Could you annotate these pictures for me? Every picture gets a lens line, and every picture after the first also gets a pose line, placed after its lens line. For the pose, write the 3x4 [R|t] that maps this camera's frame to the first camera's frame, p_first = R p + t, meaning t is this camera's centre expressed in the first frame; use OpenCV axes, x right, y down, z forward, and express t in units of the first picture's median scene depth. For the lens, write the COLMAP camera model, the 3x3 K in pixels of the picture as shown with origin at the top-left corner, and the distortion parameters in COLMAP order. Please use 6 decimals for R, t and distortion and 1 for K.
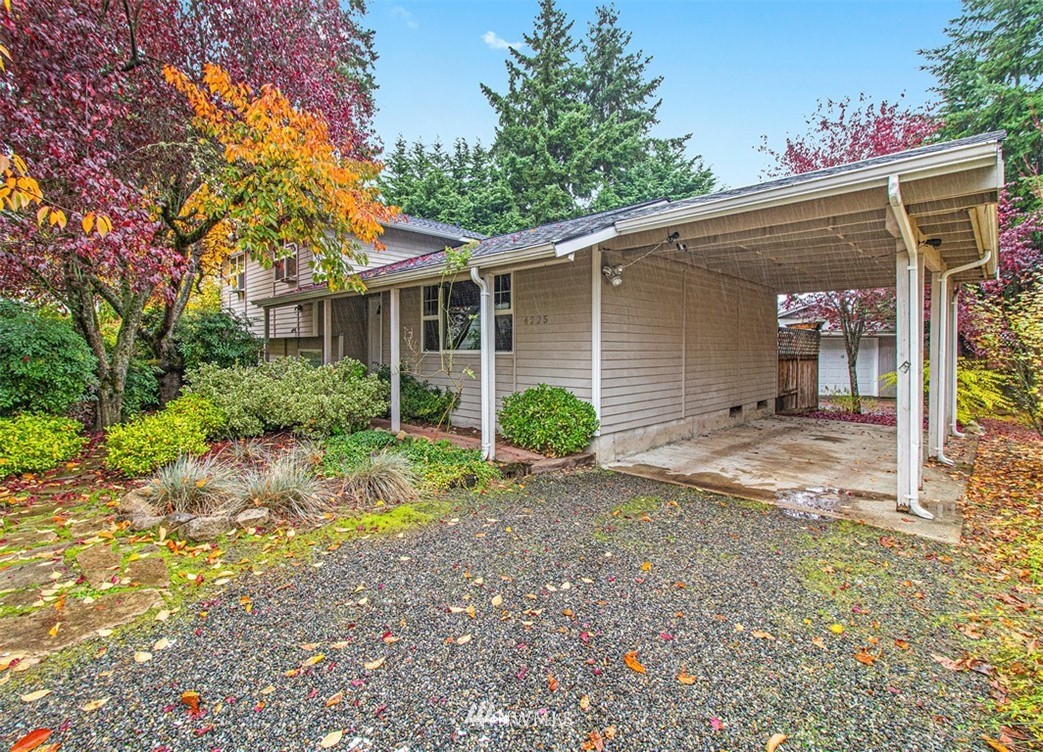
lens RADIAL K [[484.8, 0, 511.6], [0, 484.8, 354.9], [0, 0, 1]] dist [-0.001088, 0.000338]
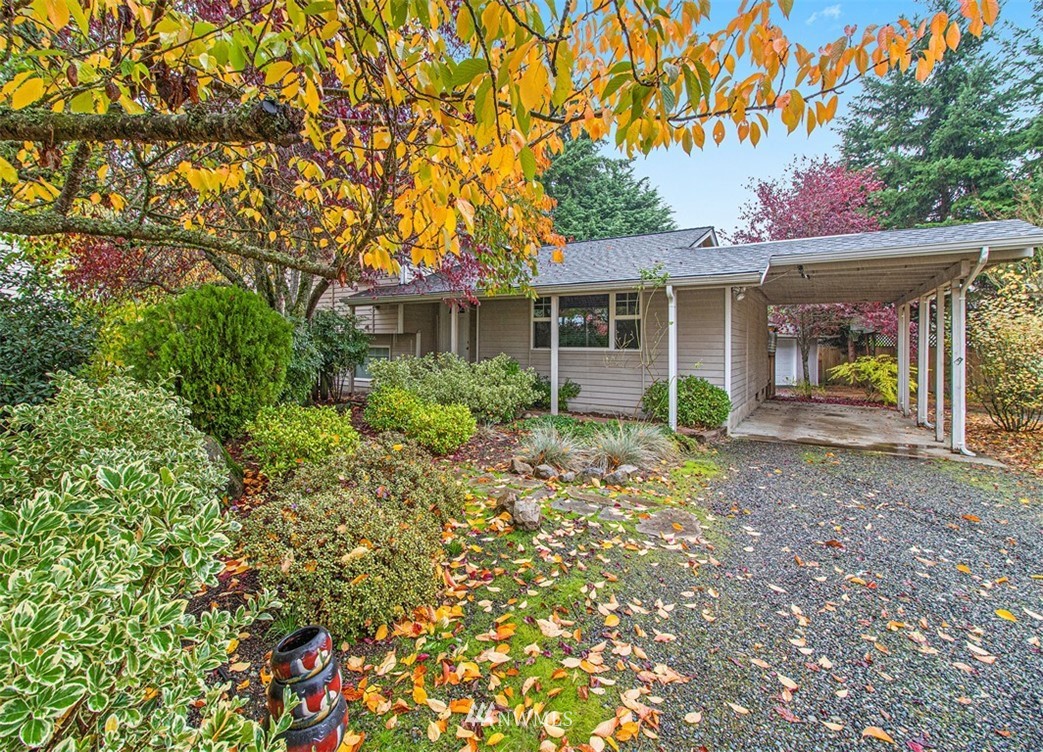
lens RADIAL K [[484.8, 0, 511.6], [0, 484.8, 354.9], [0, 0, 1]] dist [-0.001088, 0.000338]
pose [[0.973138, 0.002119, 0.230215, -0.392078], [-0.003853, 0.999967, 0.007084, 0.000139], [-0.230192, -0.007780, 0.973114, -0.085273]]
